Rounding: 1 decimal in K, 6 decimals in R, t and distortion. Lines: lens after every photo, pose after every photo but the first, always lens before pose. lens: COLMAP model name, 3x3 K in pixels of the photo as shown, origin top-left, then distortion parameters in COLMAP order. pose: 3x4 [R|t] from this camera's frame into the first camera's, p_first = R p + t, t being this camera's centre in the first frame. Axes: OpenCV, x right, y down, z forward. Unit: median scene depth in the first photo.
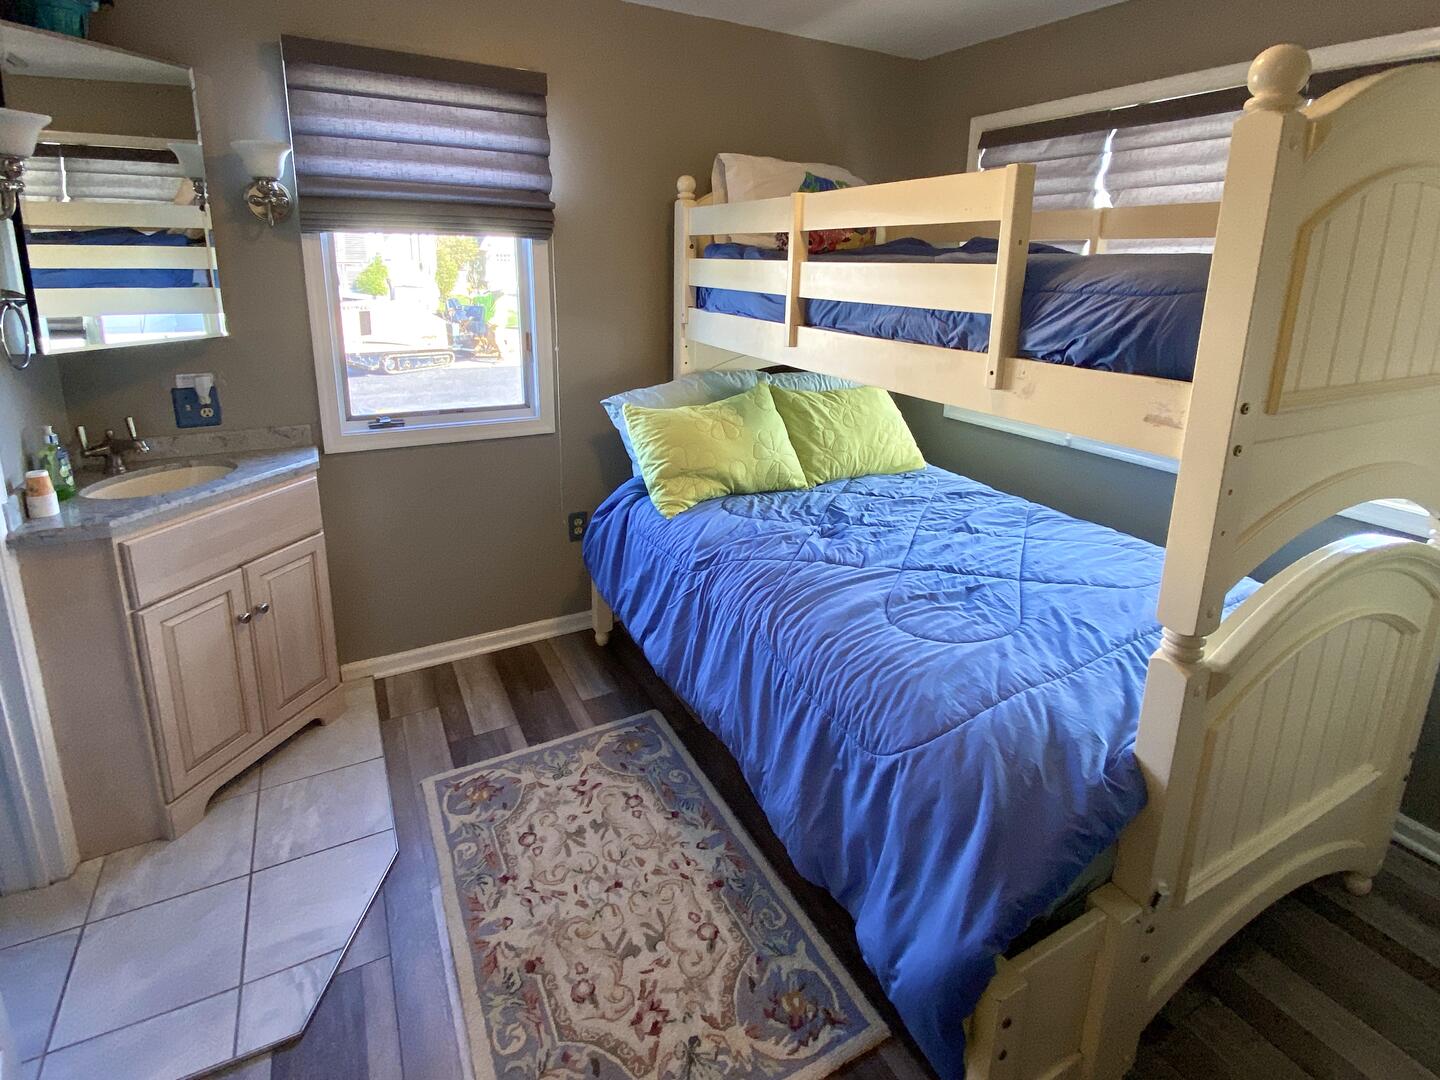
lens RADIAL K [[722.8, 0, 724.2], [0, 722.8, 436.6], [0, 0, 1]] dist [-0.000497, -0.004735]
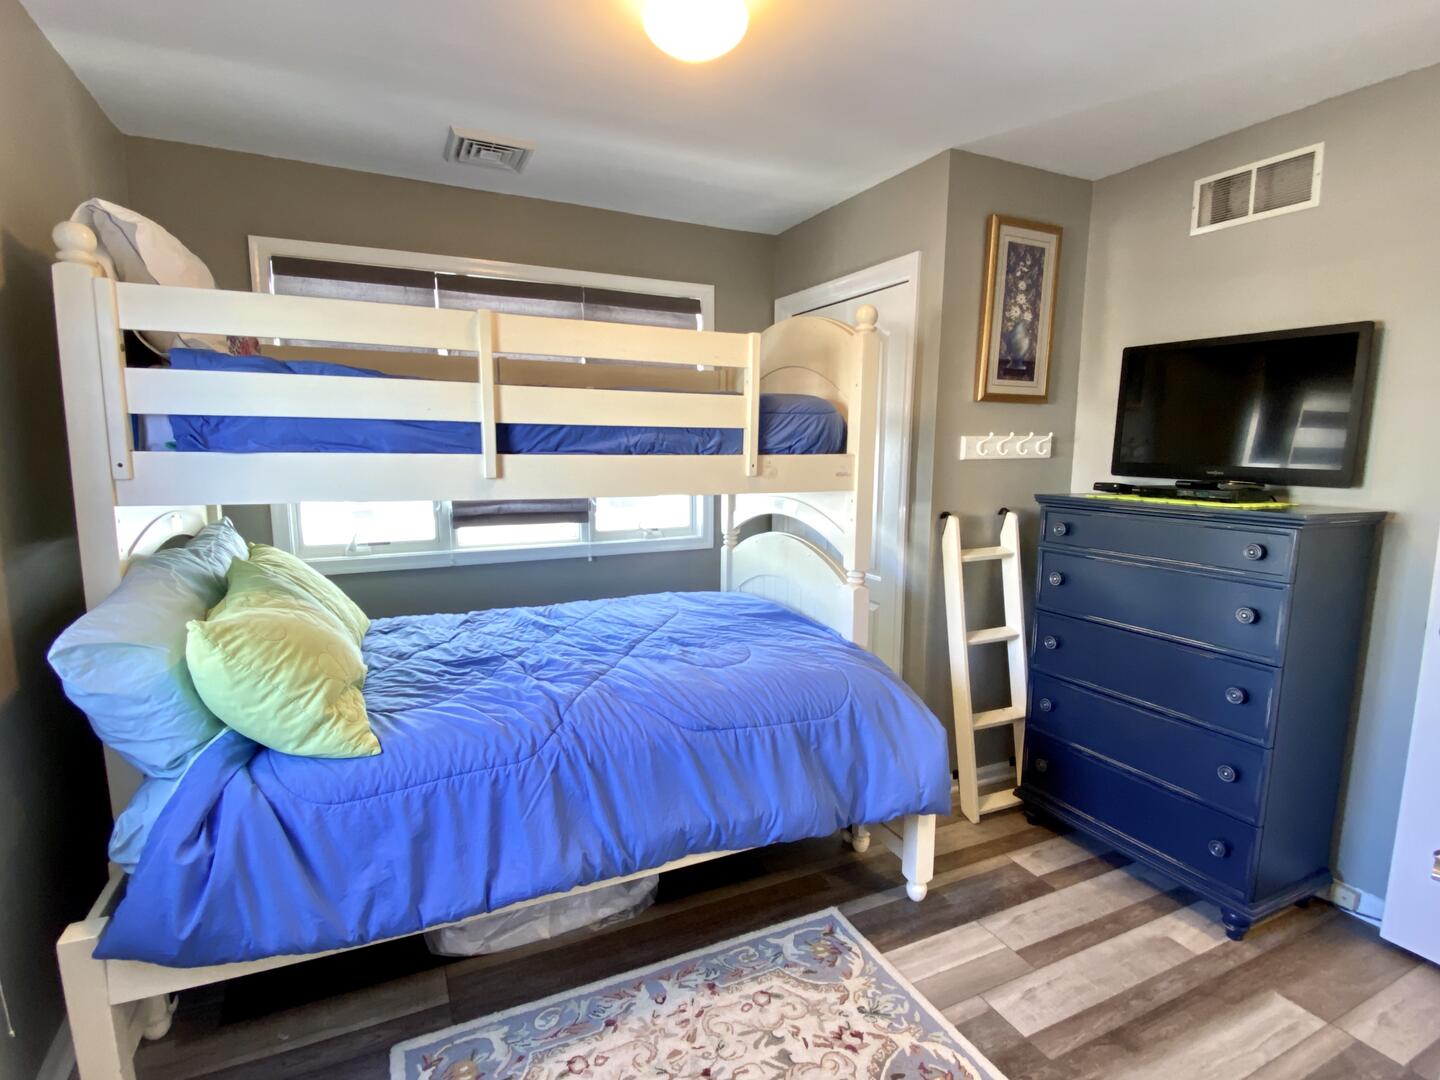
lens RADIAL K [[722.8, 0, 718.1], [0, 722.8, 539.5], [0, 0, 1]] dist [-0.000497, -0.004735]
pose [[0.049648, -0.149126, 0.987571, -1.039641], [0.225741, 0.964879, 0.134351, -0.141590], [-0.972922, 0.216265, 0.081568, 0.870684]]
